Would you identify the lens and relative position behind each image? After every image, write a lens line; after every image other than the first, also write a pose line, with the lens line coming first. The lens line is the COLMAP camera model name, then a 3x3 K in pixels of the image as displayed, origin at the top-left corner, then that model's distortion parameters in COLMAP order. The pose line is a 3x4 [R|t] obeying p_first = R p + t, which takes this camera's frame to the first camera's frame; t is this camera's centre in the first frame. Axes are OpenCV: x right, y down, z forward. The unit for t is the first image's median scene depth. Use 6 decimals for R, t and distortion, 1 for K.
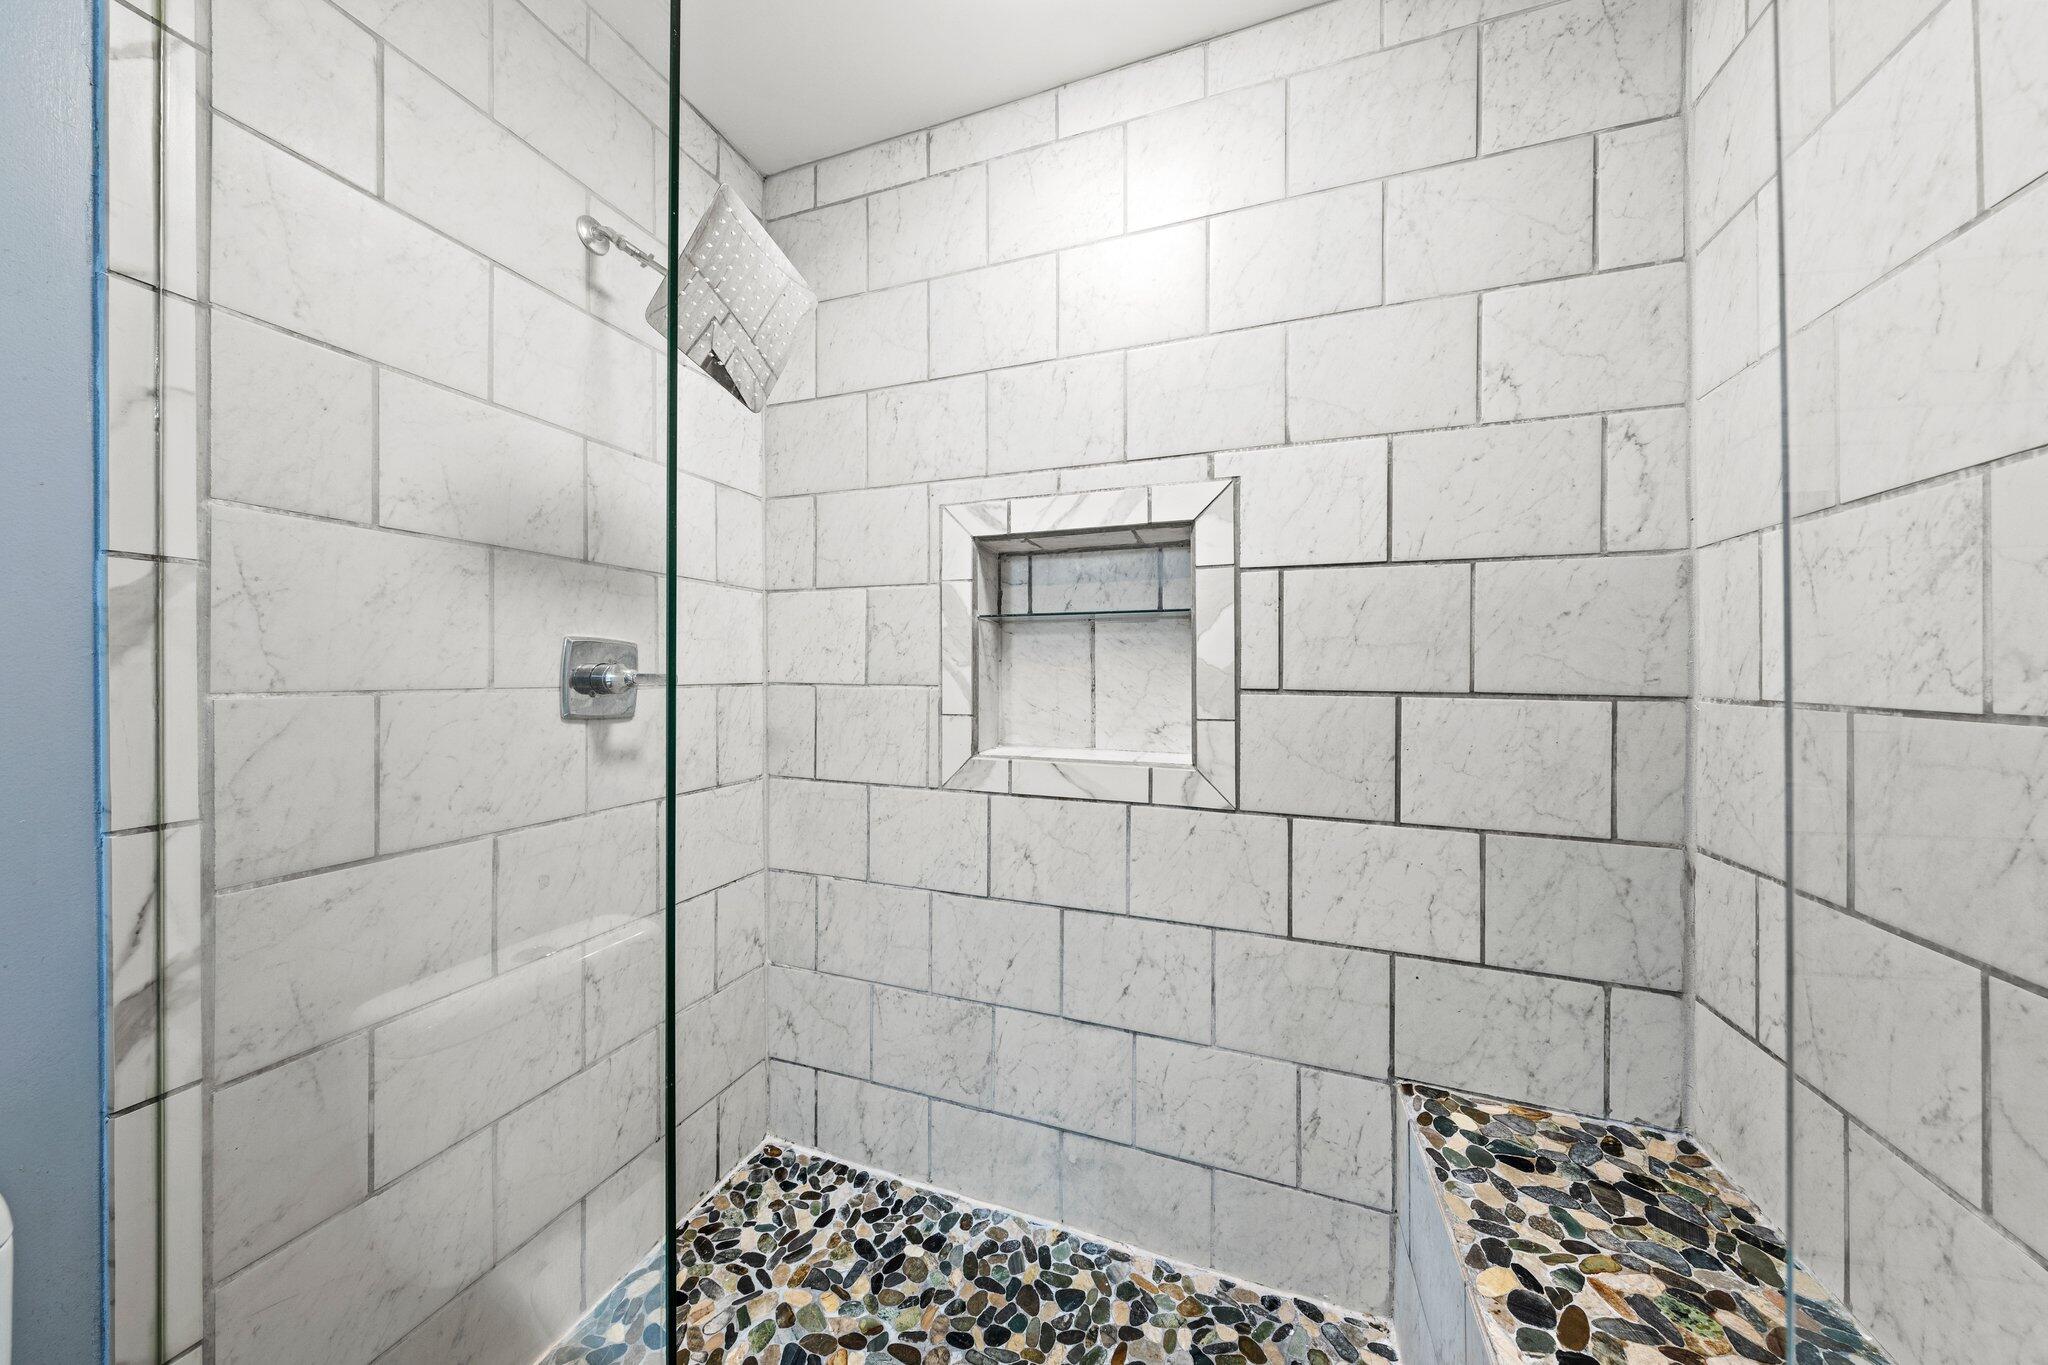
lens RADIAL K [[666.5, 0, 1016.6], [0, 666.5, 675.0], [0, 0, 1]] dist [0.000095, -0.000009]
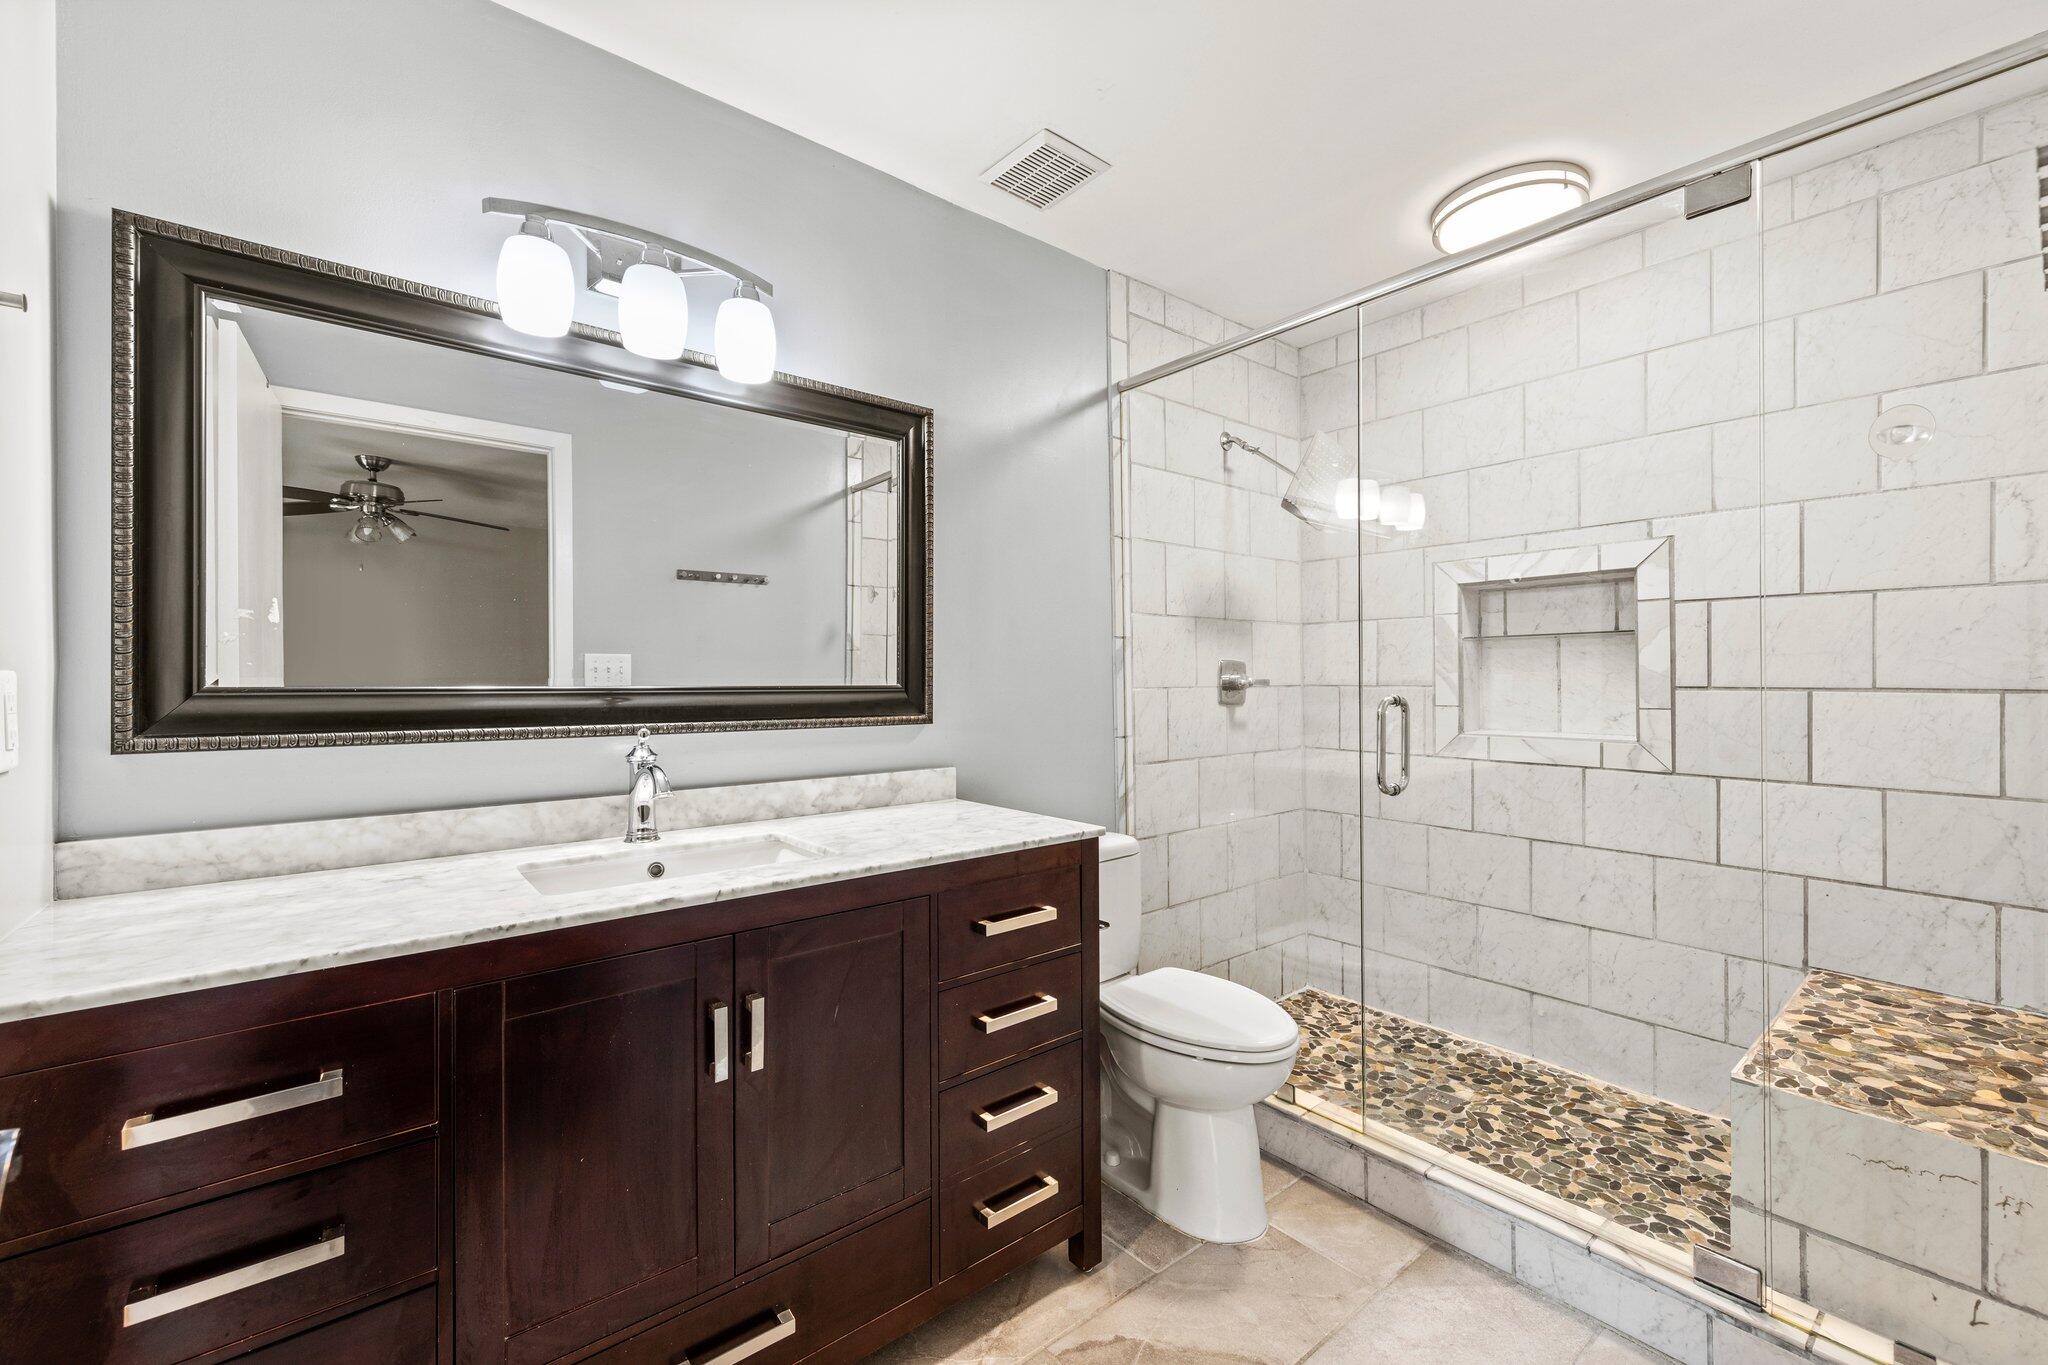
lens RADIAL K [[831.3, 0, 1024.0], [0, 831.3, 682.5], [0, 0, 1]] dist [0.002560, -0.000868]
pose [[0.862462, -0.006782, -0.506076, 0.039400], [0.007741, 0.999970, -0.000210, 0.001905], [0.506062, -0.003737, 0.862489, -1.218917]]
